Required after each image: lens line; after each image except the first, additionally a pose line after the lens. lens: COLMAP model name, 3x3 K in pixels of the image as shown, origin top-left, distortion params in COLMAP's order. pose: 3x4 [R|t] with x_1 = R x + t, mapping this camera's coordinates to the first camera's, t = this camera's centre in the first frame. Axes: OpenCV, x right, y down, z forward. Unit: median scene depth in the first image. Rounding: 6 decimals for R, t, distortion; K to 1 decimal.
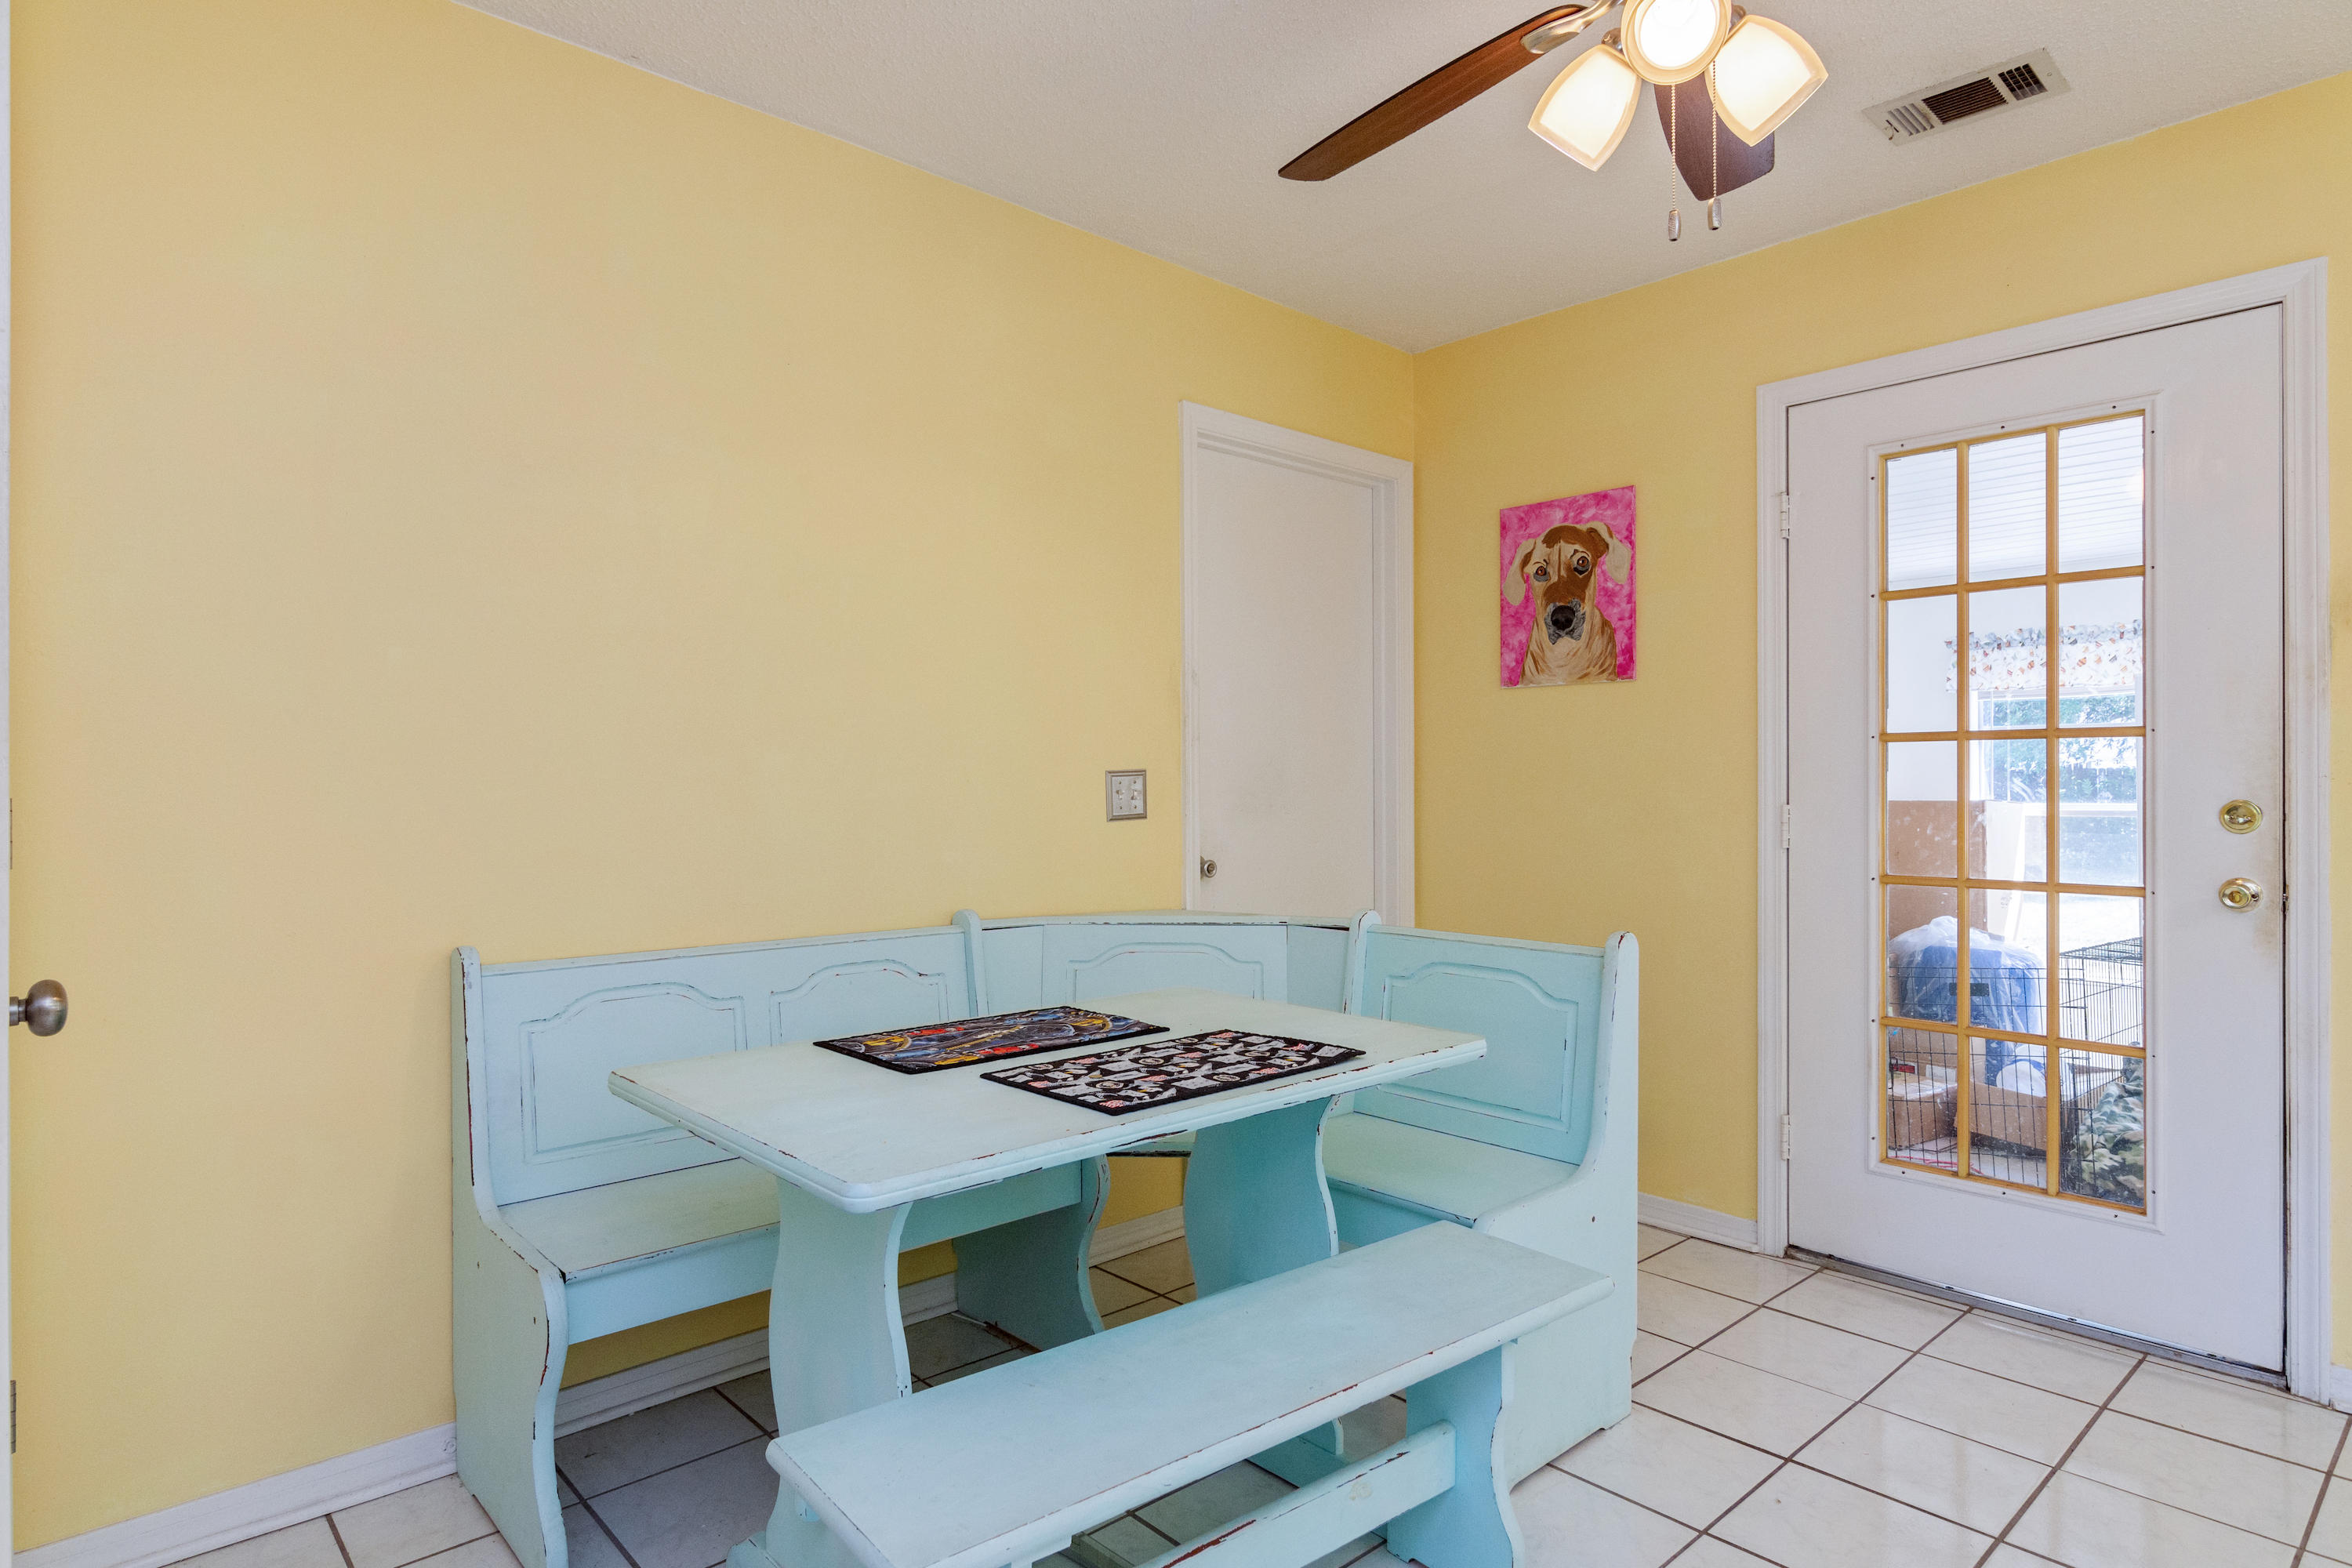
lens RADIAL K [[1284.0, 0, 1169.8], [0, 1284.0, 779.4], [0, 0, 1]] dist [-0.006422, -0.000440]
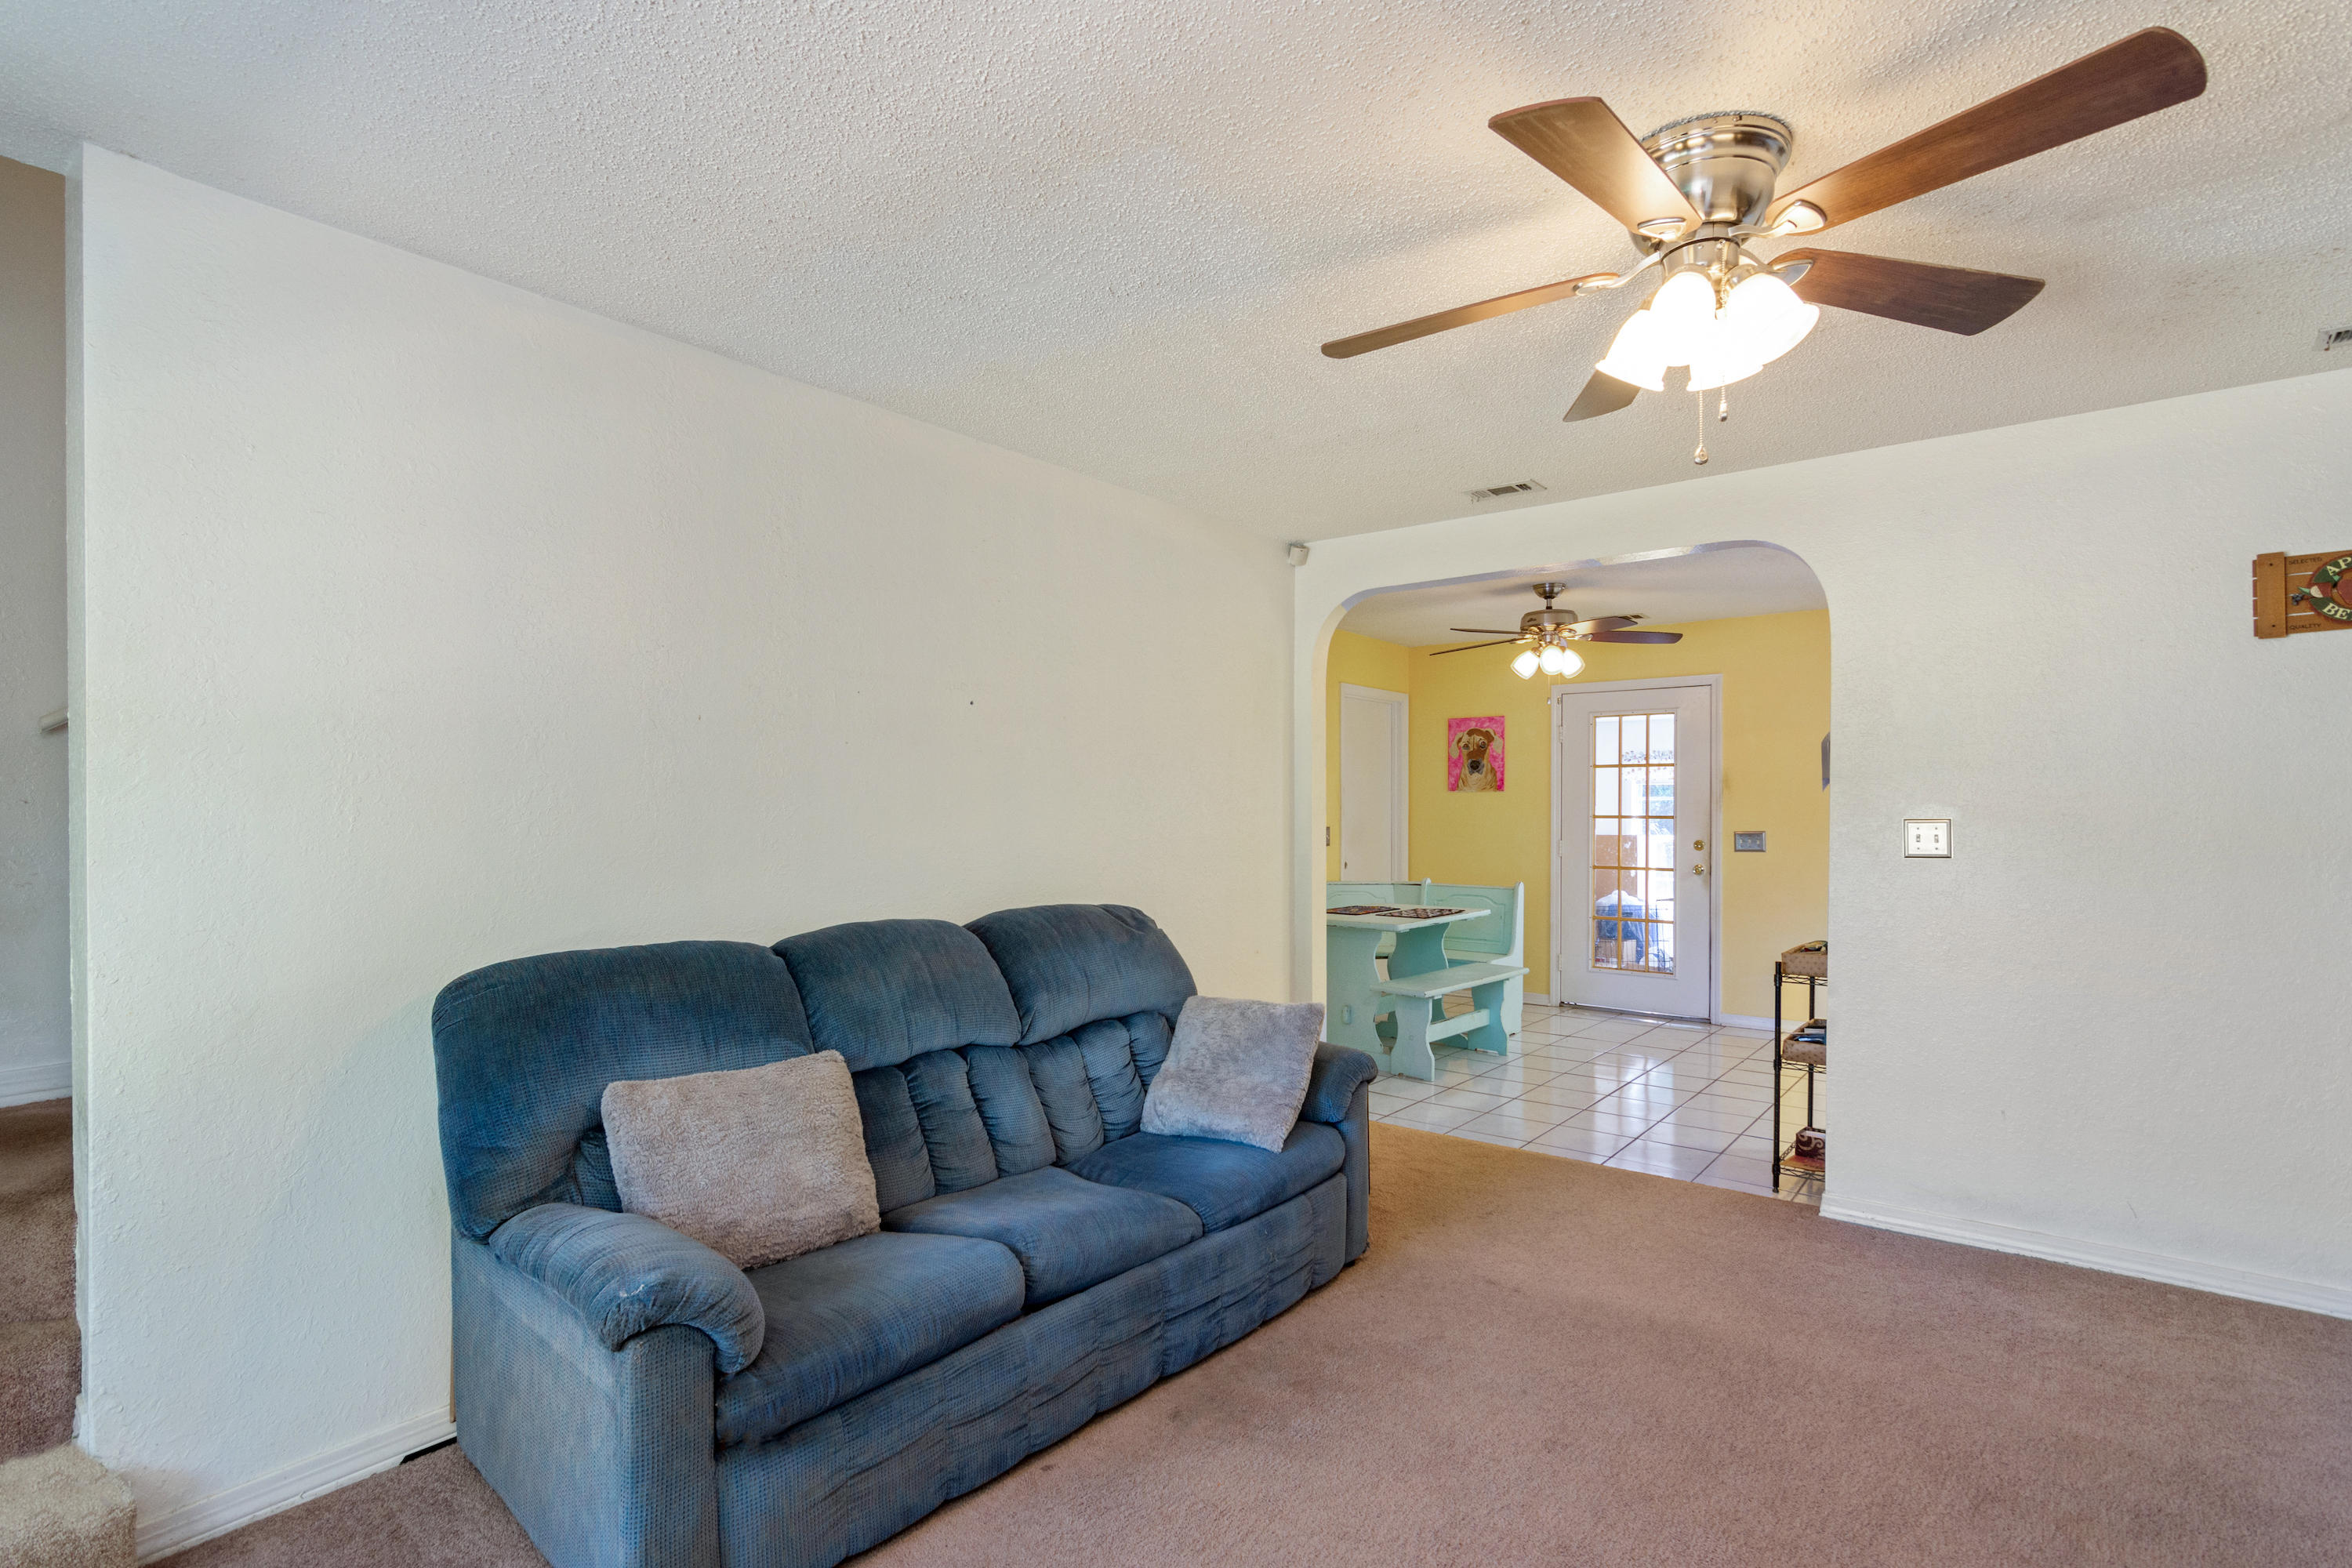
lens RADIAL K [[1131.3, 0, 1180.3], [0, 1131.3, 806.6], [0, 0, 1]] dist [-0.015804, 0.000610]
pose [[0.987236, 0.005898, 0.159153, -0.626038], [-0.005946, 0.999982, -0.000174, -0.042446], [-0.159151, -0.000775, 0.987254, -1.110504]]
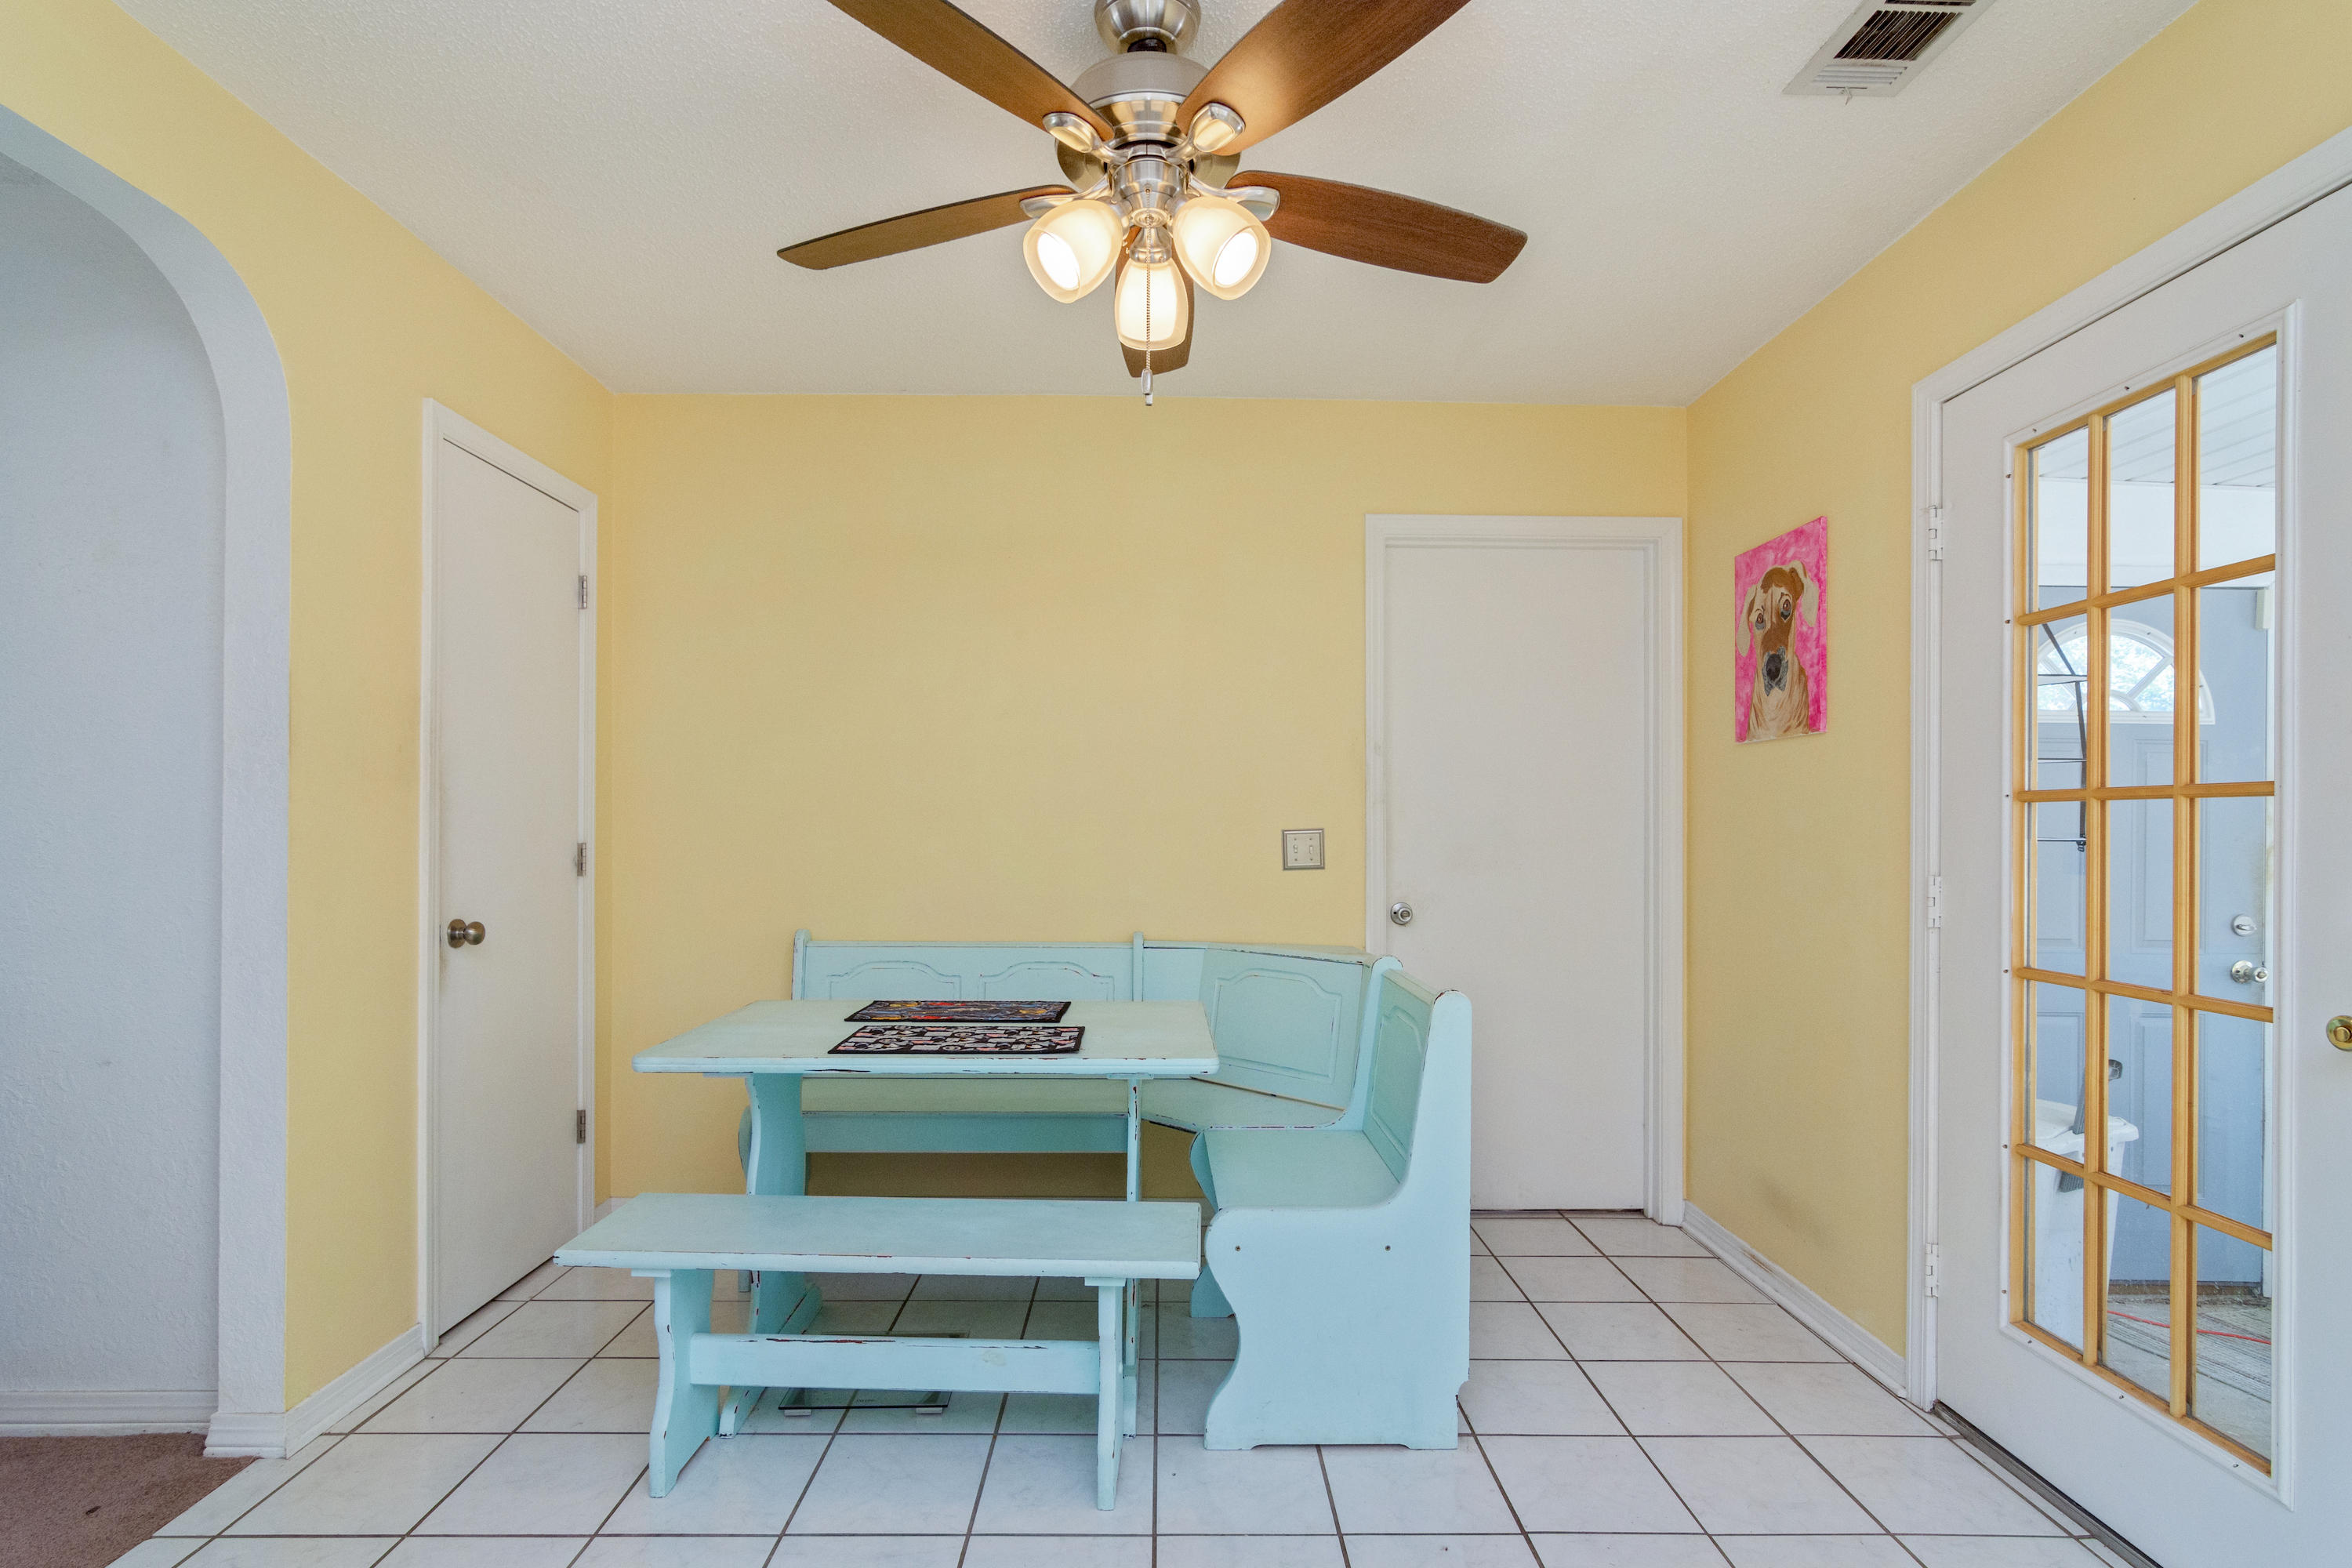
lens RADIAL K [[1131.3, 0, 1167.3], [0, 1131.3, 819.2], [0, 0, 1]] dist [-0.015804, 0.000610]
pose [[0.745112, 0.000570, -0.666939, 0.535262], [-0.004435, 0.999982, -0.004101, -0.010942], [0.666925, 0.006013, 0.745101, 0.103024]]
